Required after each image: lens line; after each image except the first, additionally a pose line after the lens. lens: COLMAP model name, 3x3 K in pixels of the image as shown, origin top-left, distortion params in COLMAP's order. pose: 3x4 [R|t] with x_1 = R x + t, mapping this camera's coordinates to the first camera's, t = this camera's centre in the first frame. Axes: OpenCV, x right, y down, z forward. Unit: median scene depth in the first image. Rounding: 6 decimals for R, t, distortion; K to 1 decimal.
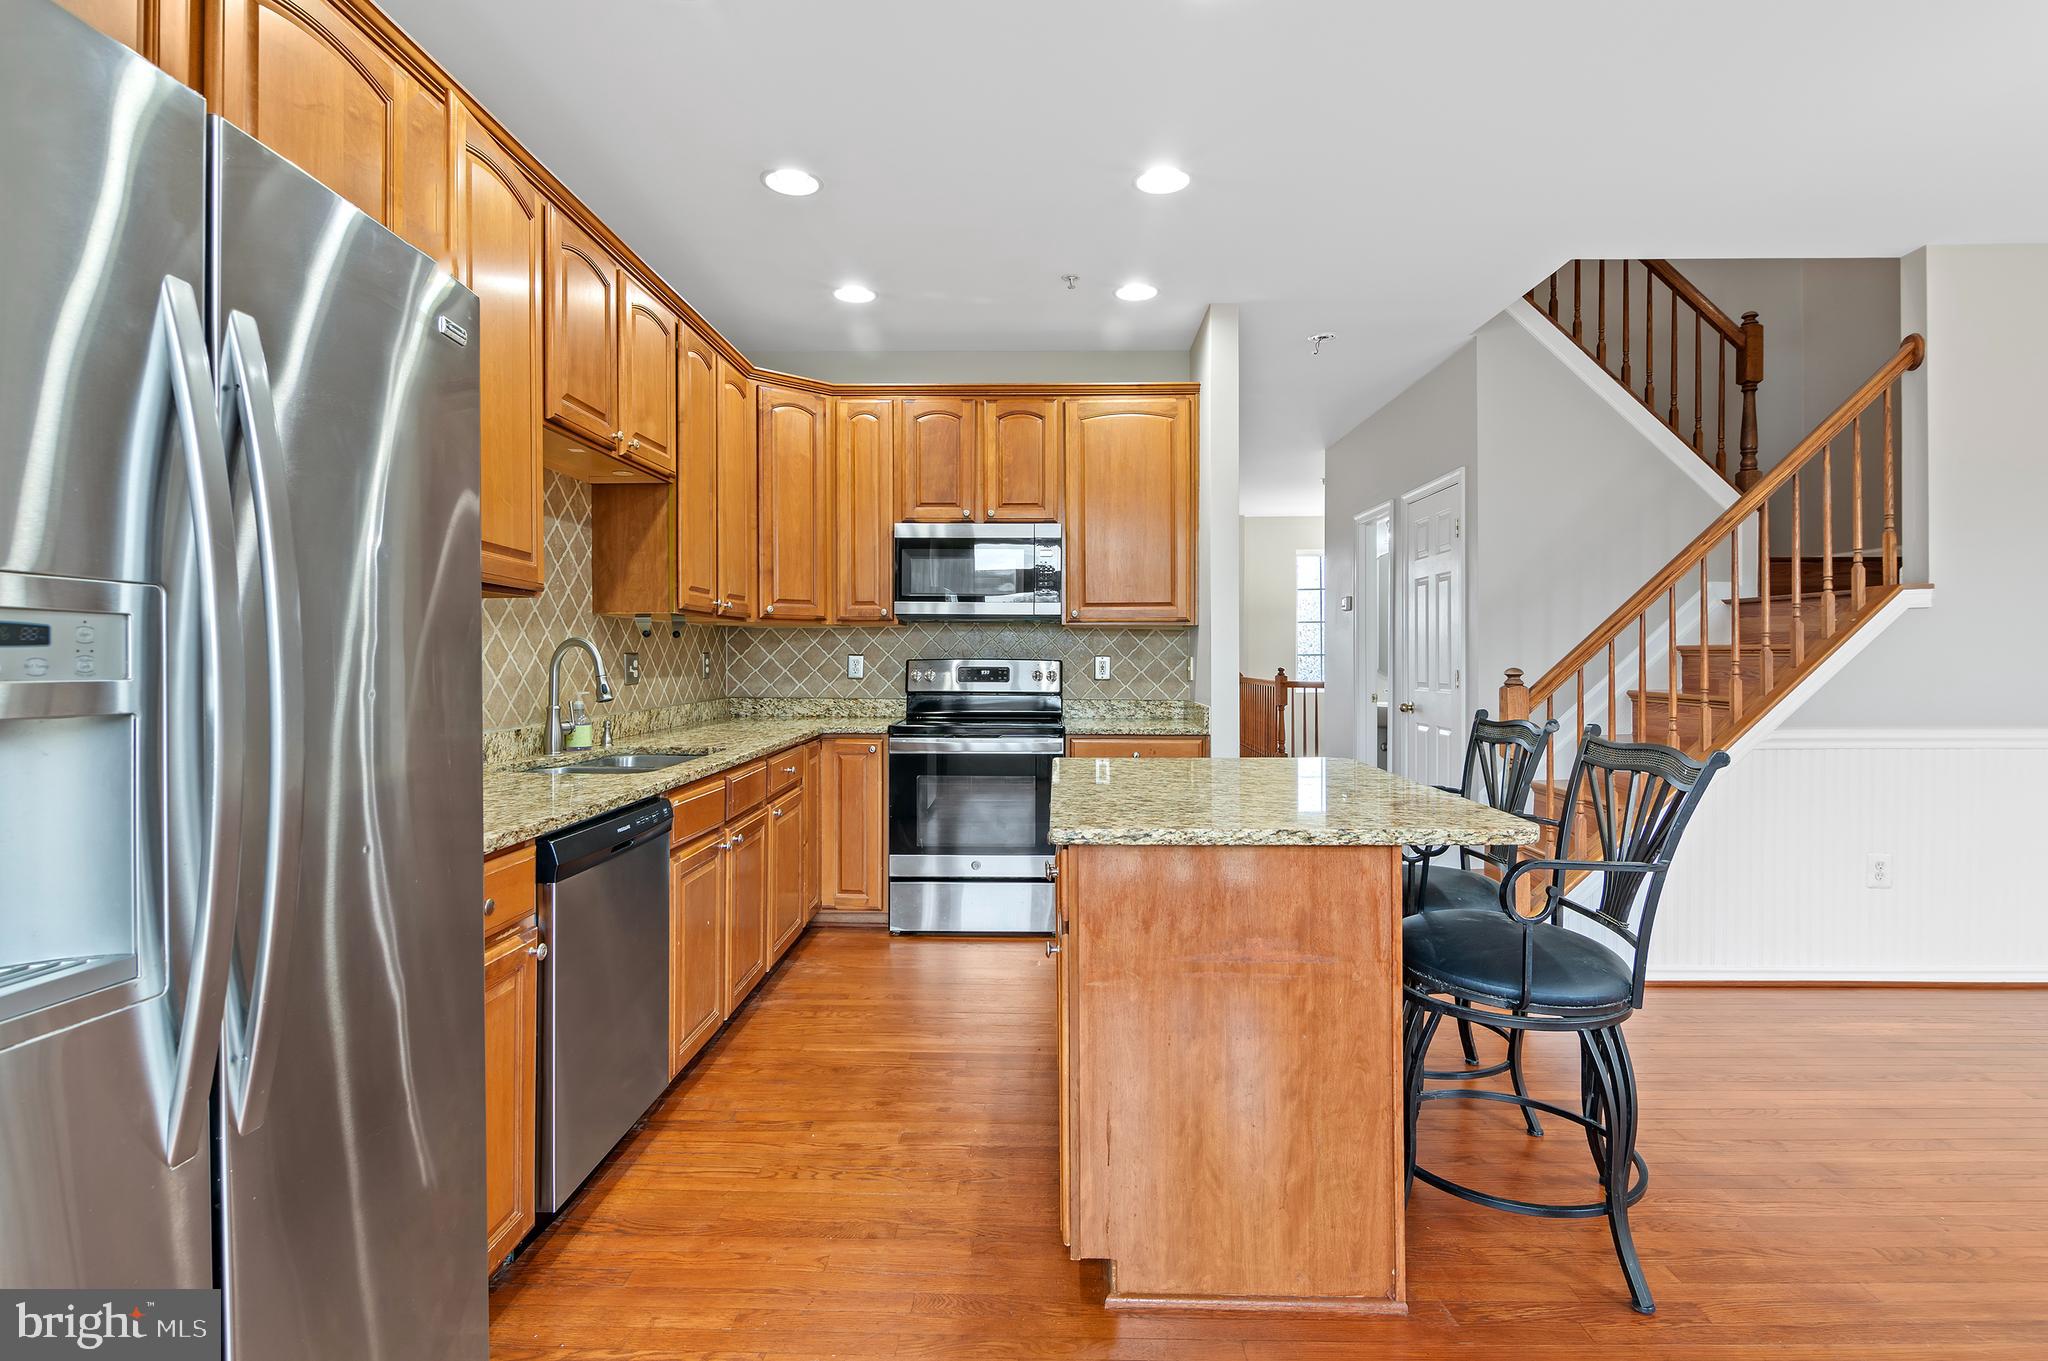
lens RADIAL K [[991.2, 0, 1021.9], [0, 991.2, 663.9], [0, 0, 1]] dist [-0.005077, -0.003960]
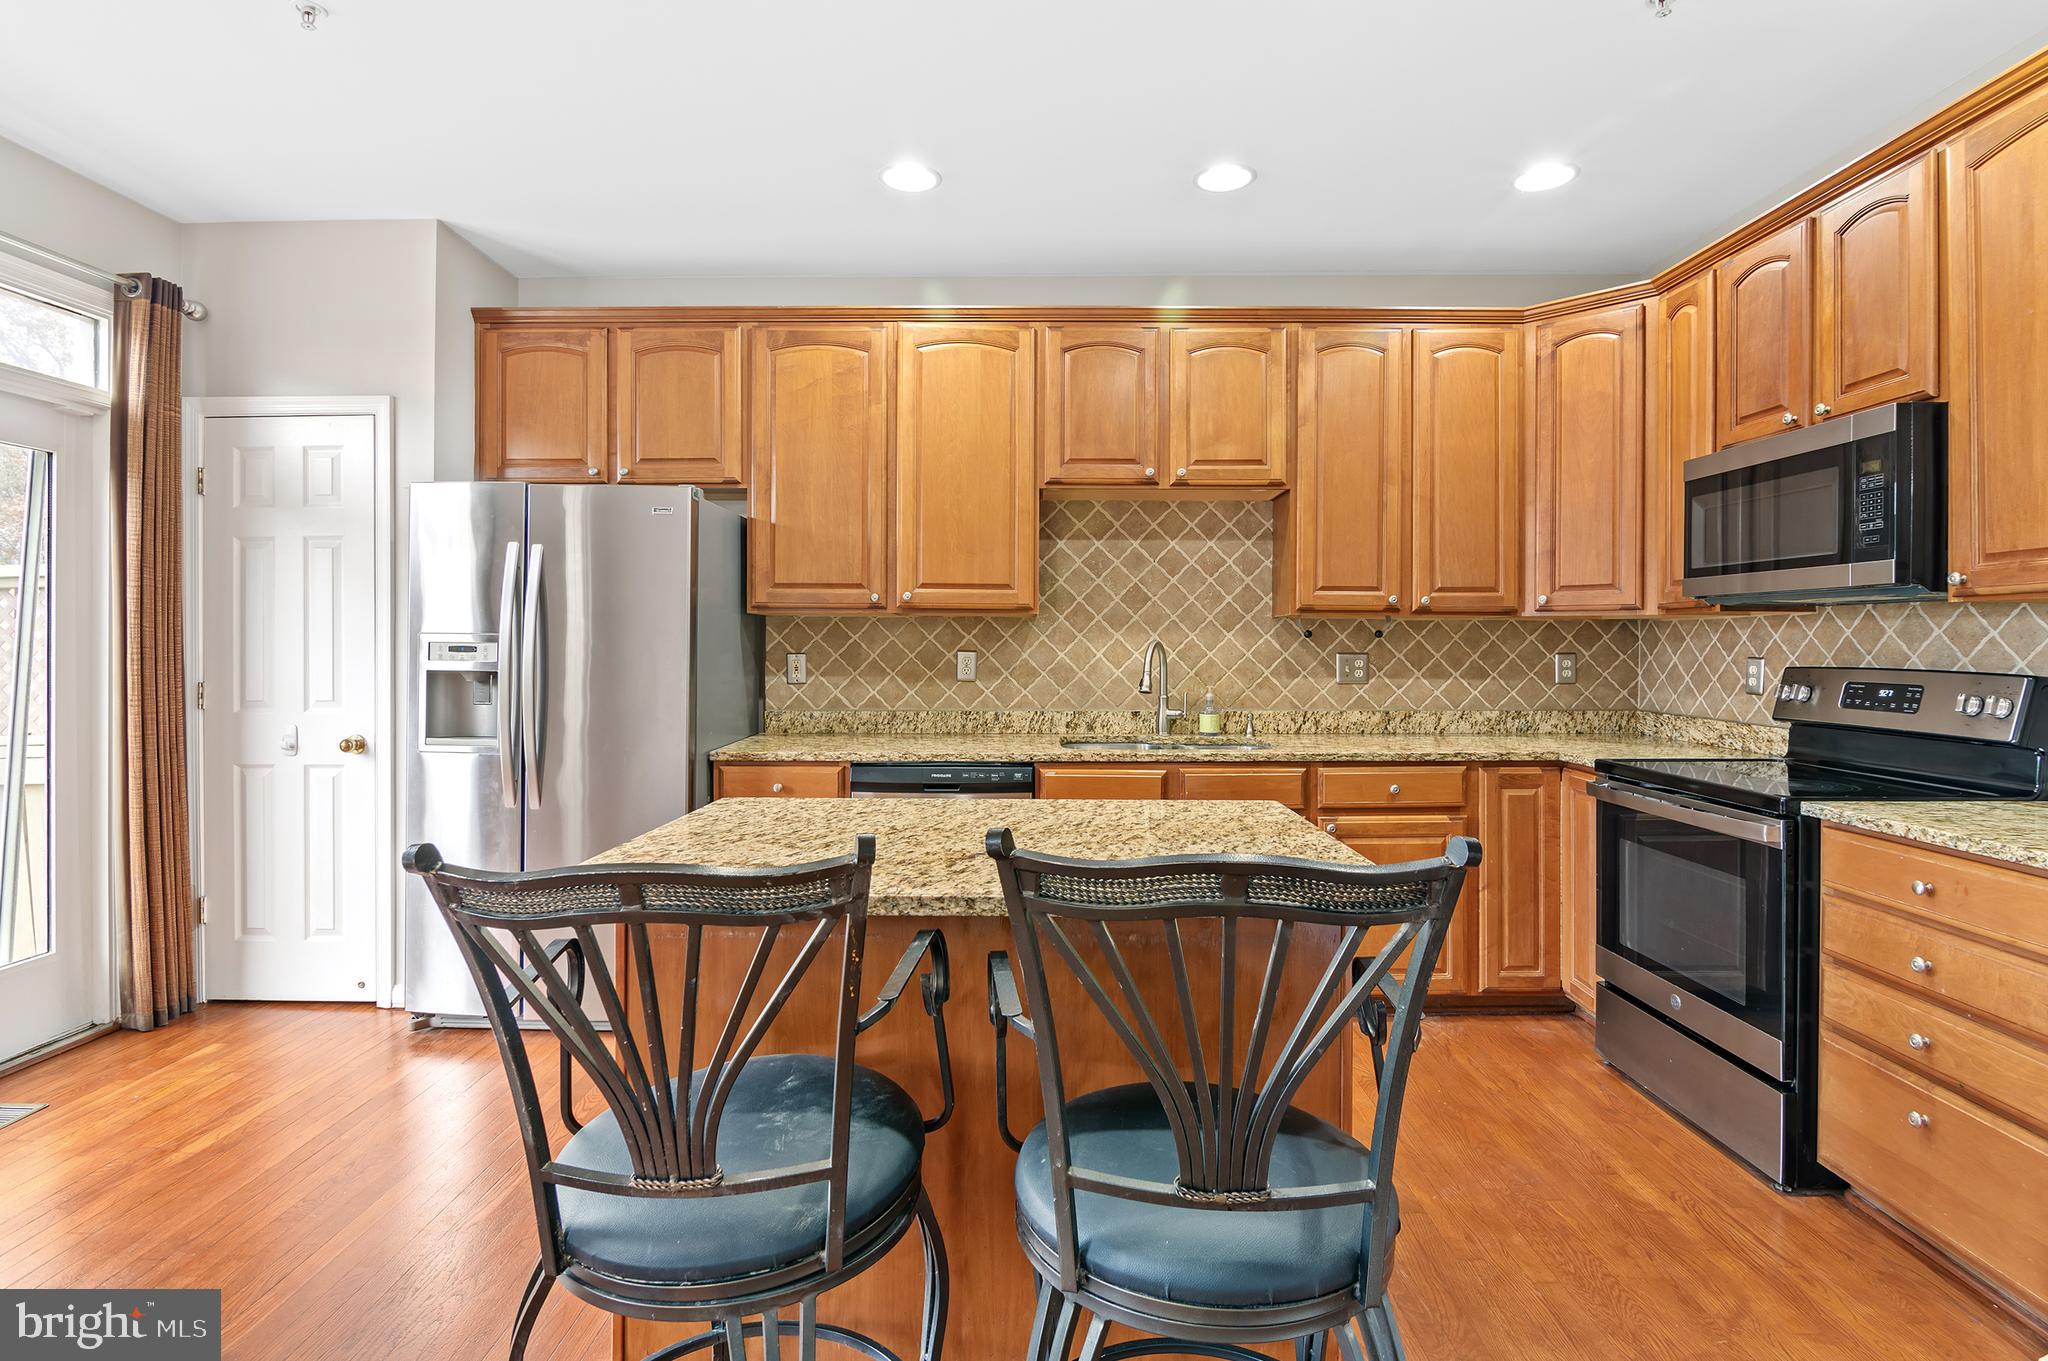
lens RADIAL K [[991.2, 0, 1025.0], [0, 991.2, 653.2], [0, 0, 1]] dist [-0.005077, -0.003960]
pose [[0.023254, 0.009629, -0.999683, 0.734760], [-0.012434, 0.999879, 0.009342, -0.019000], [0.999652, 0.012213, 0.023371, 0.764141]]
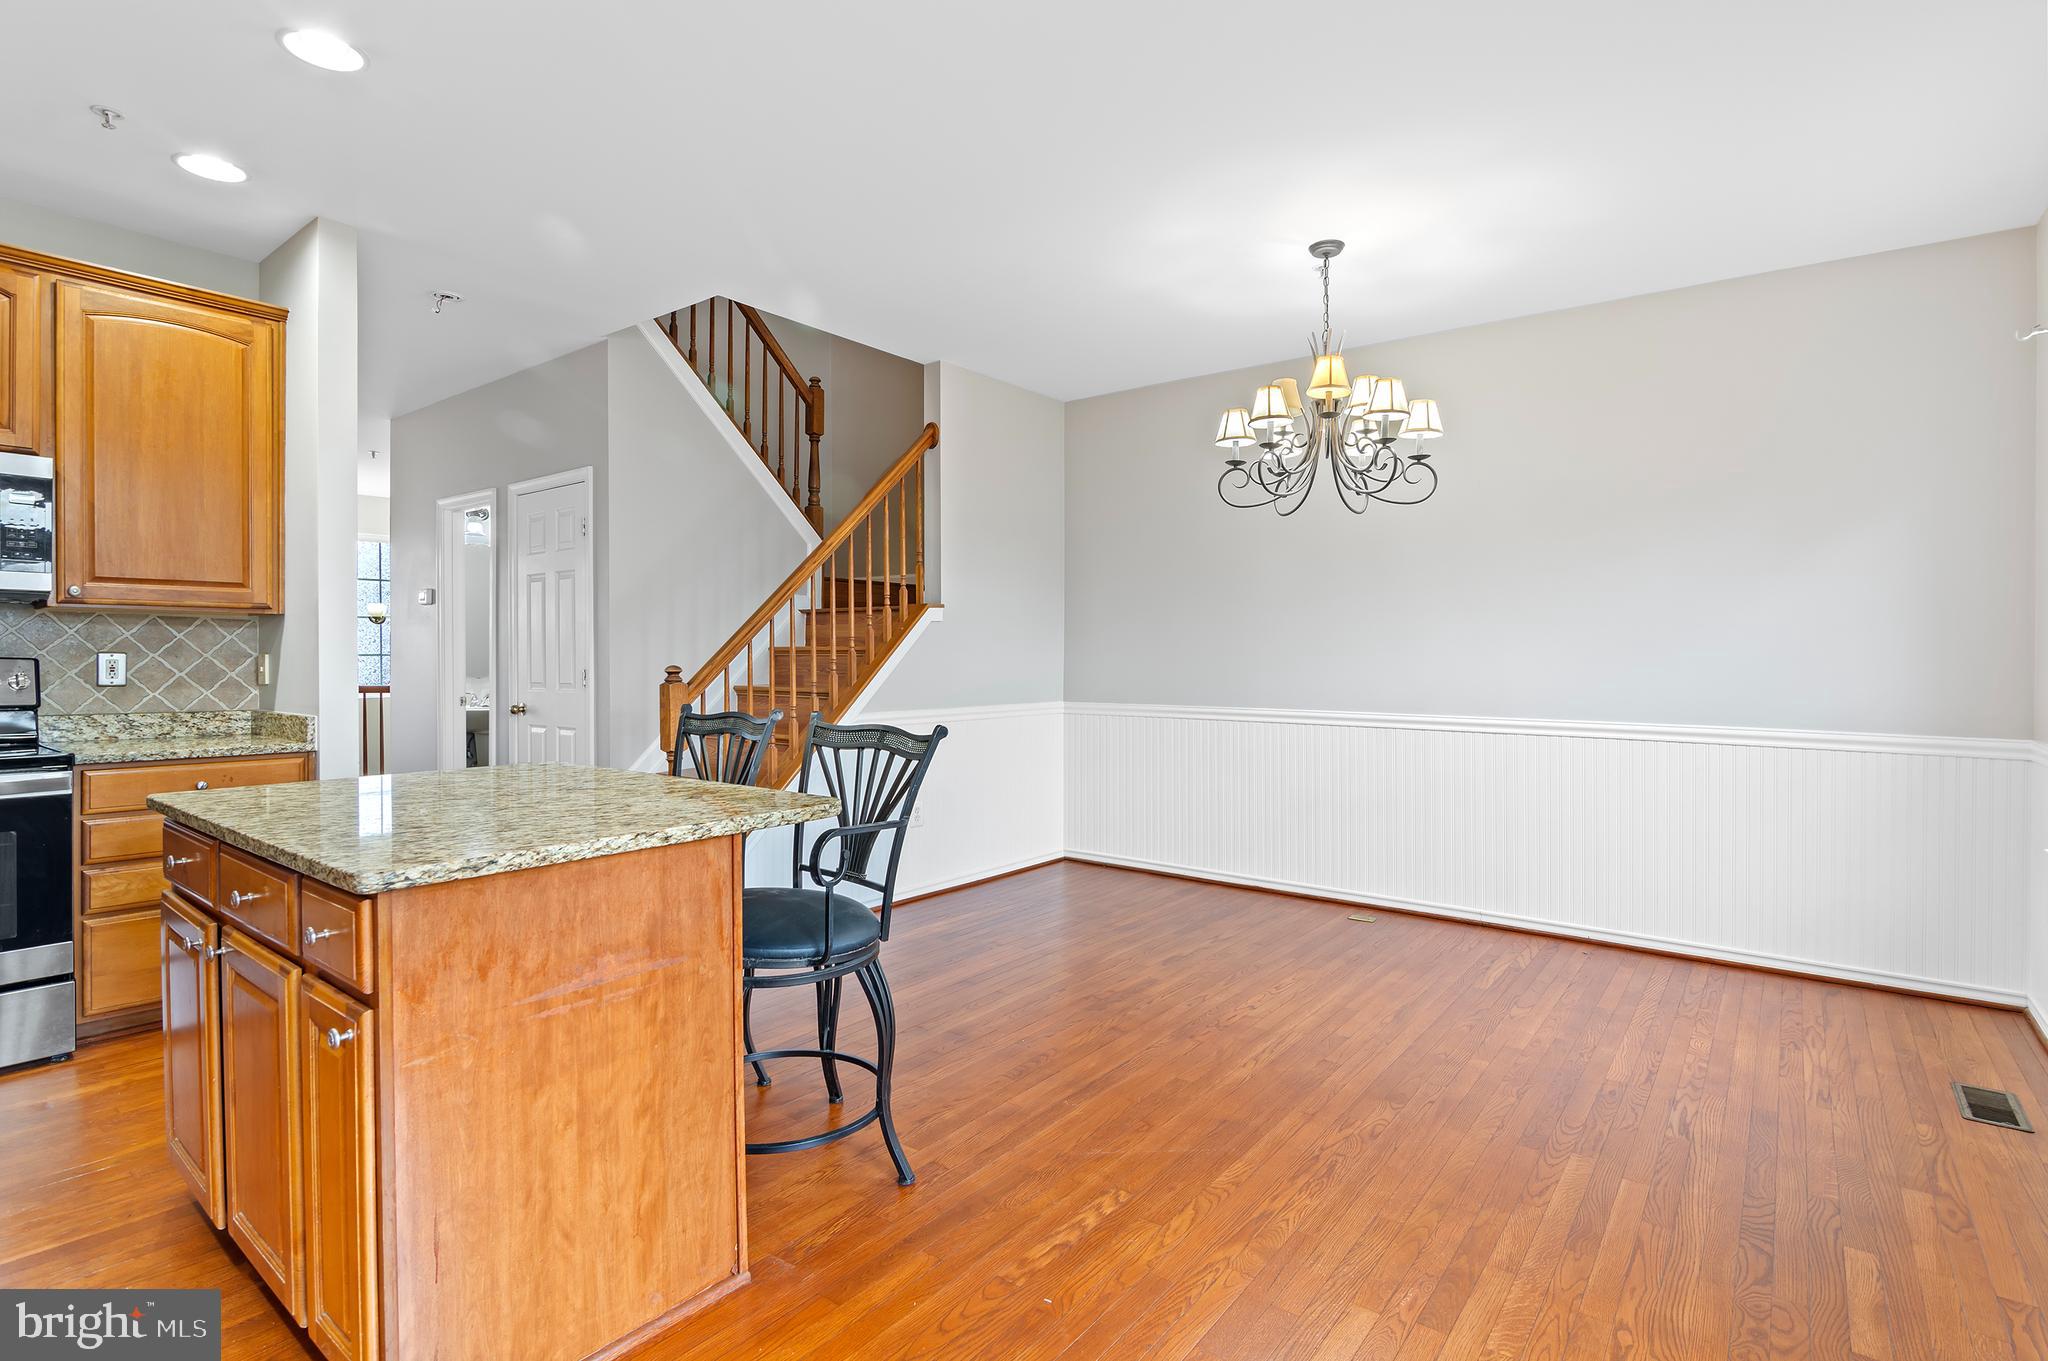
lens RADIAL K [[991.2, 0, 1023.4], [0, 991.2, 664.3], [0, 0, 1]] dist [-0.005077, -0.003960]
pose [[0.591472, -0.002262, 0.806322, -0.140714], [0.003770, 0.999993, 0.000040, 0.003972], [-0.806317, 0.003016, 0.591477, 0.073979]]
